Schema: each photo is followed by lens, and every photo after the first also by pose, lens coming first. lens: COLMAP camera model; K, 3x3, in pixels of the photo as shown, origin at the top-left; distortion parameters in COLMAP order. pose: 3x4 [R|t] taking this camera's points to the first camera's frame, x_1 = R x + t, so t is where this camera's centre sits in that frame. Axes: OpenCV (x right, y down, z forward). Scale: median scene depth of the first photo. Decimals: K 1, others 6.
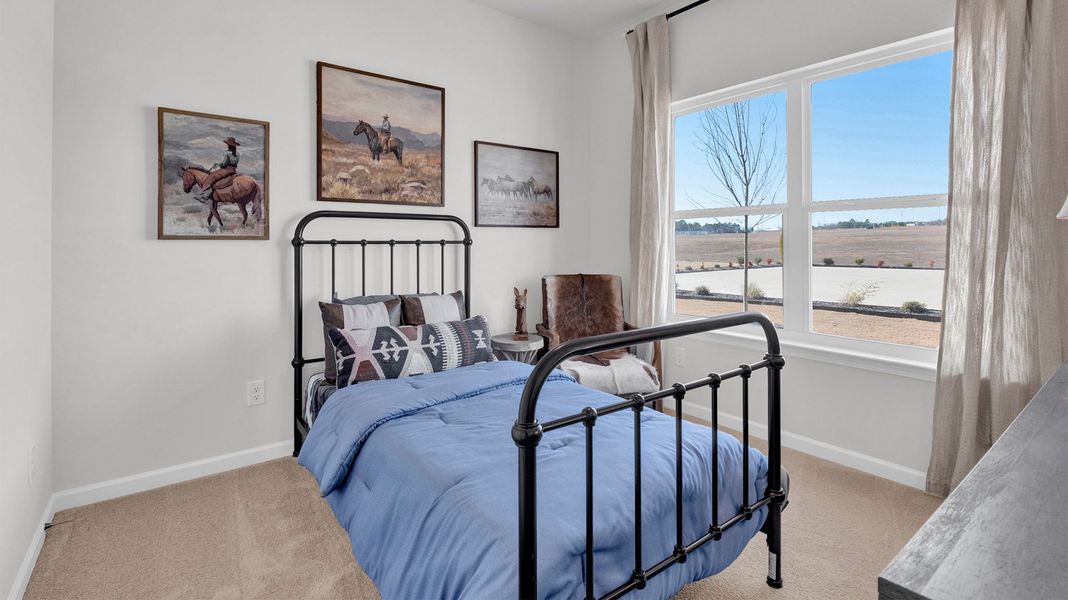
lens RADIAL K [[492.7, 0, 534.2], [0, 492.7, 230.9], [0, 0, 1]] dist [0.000351, -0.001961]
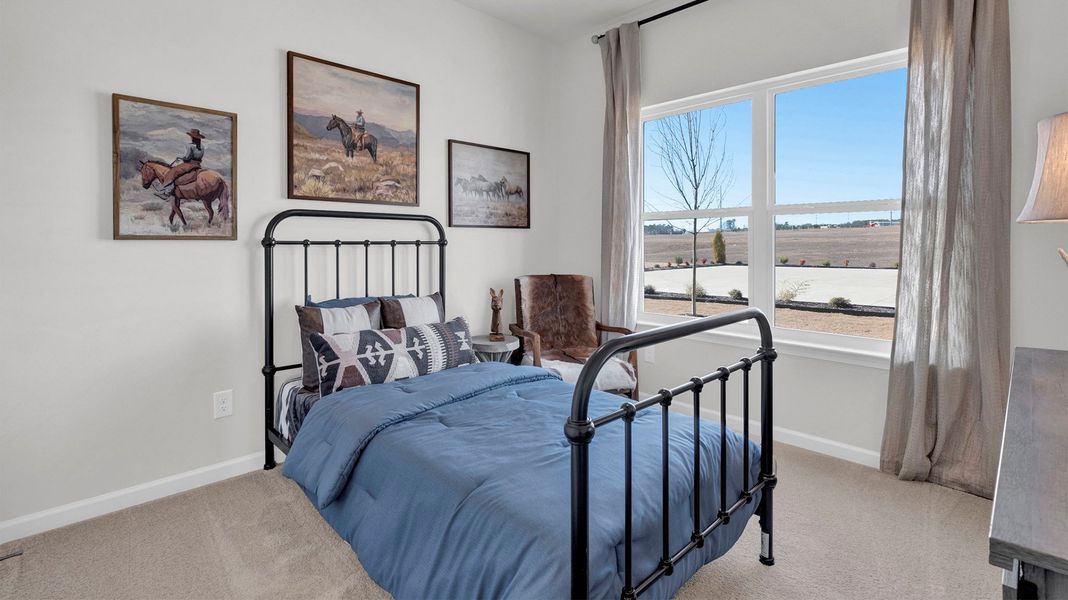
lens RADIAL K [[493.7, 0, 532.3], [0, 493.7, 235.6], [0, 0, 1]] dist [-0.000032, -0.001254]
pose [[0.992439, 0.002415, 0.122711, -0.105169], [-0.003432, 0.999962, 0.008073, 0.000373], [-0.122687, -0.008433, 0.992410, 0.002139]]
